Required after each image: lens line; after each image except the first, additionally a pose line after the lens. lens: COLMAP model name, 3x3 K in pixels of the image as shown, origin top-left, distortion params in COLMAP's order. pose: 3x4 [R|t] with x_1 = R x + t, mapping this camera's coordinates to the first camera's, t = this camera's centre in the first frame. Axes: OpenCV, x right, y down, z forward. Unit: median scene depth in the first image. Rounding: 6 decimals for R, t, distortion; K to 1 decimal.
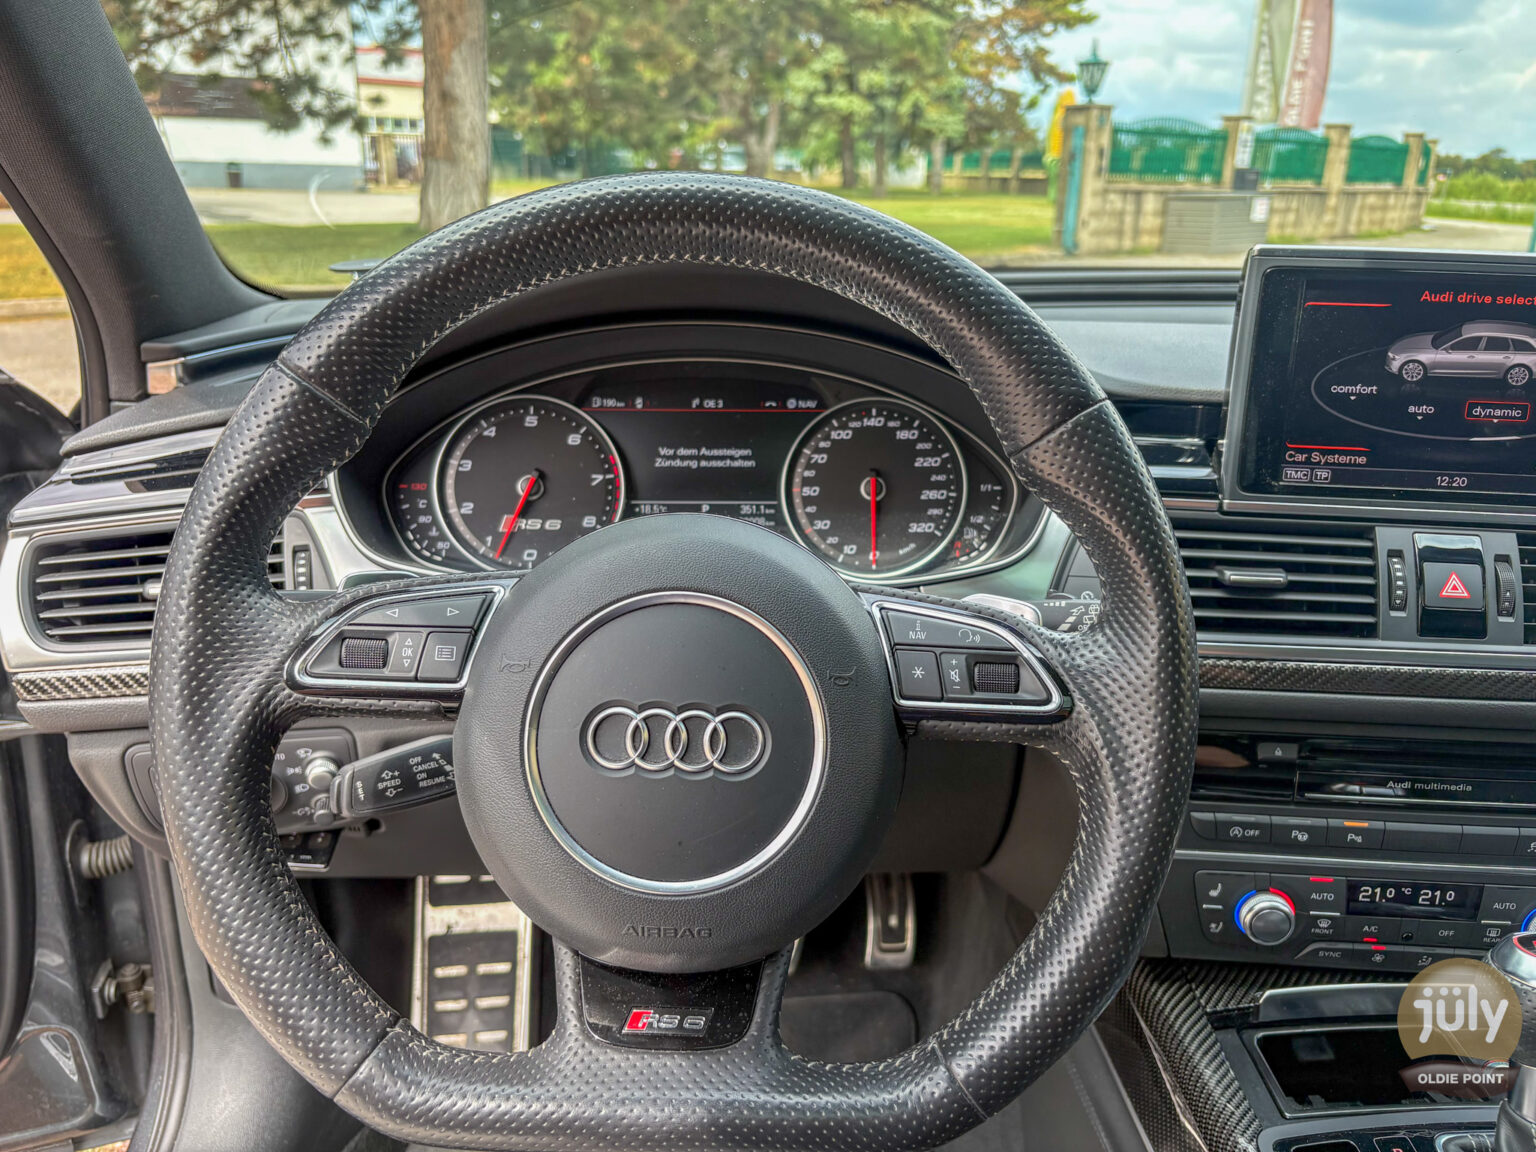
lens RADIAL K [[1179.1, 0, 779.7], [0, 1179.1, 583.2], [0, 0, 1]] dist [0.036288, -0.049612]
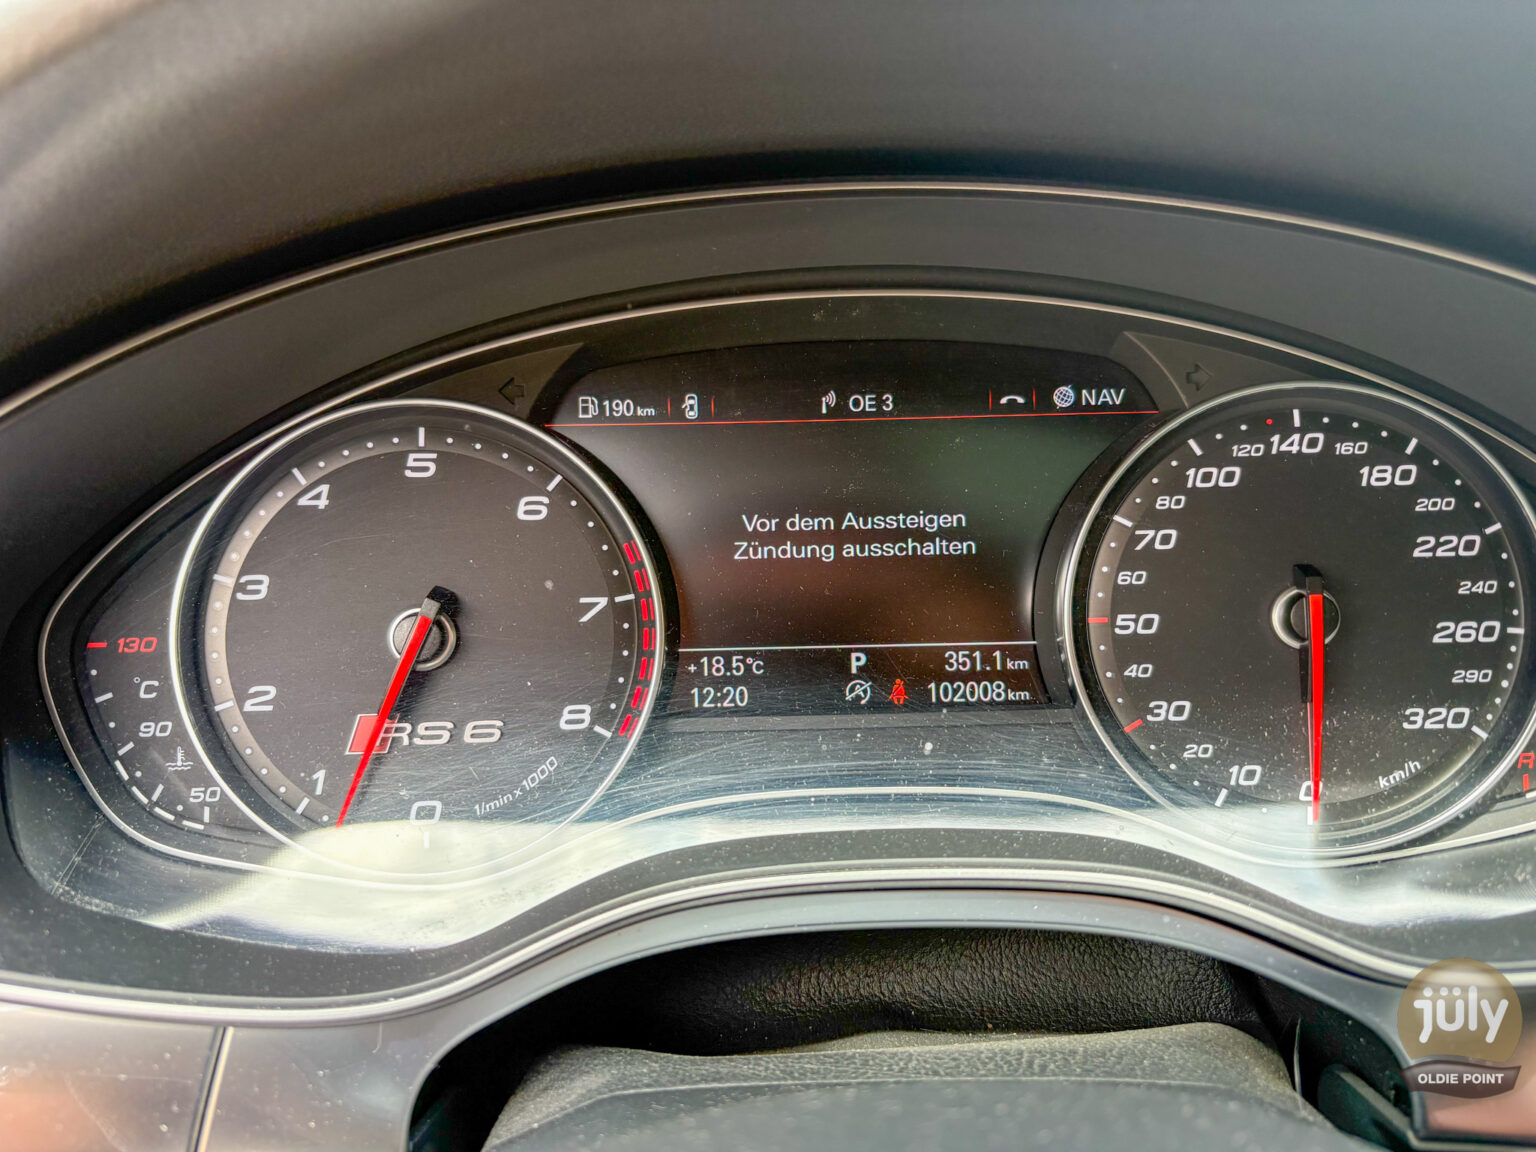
lens RADIAL K [[1179.1, 0, 752.5], [0, 1179.1, 568.3], [0, 0, 1]] dist [0.036288, -0.049612]
pose [[0.999451, -0.022045, -0.024714, -0.091038], [0.023079, 0.998836, 0.042366, -0.116359], [0.023751, -0.042913, 0.998796, 0.604958]]
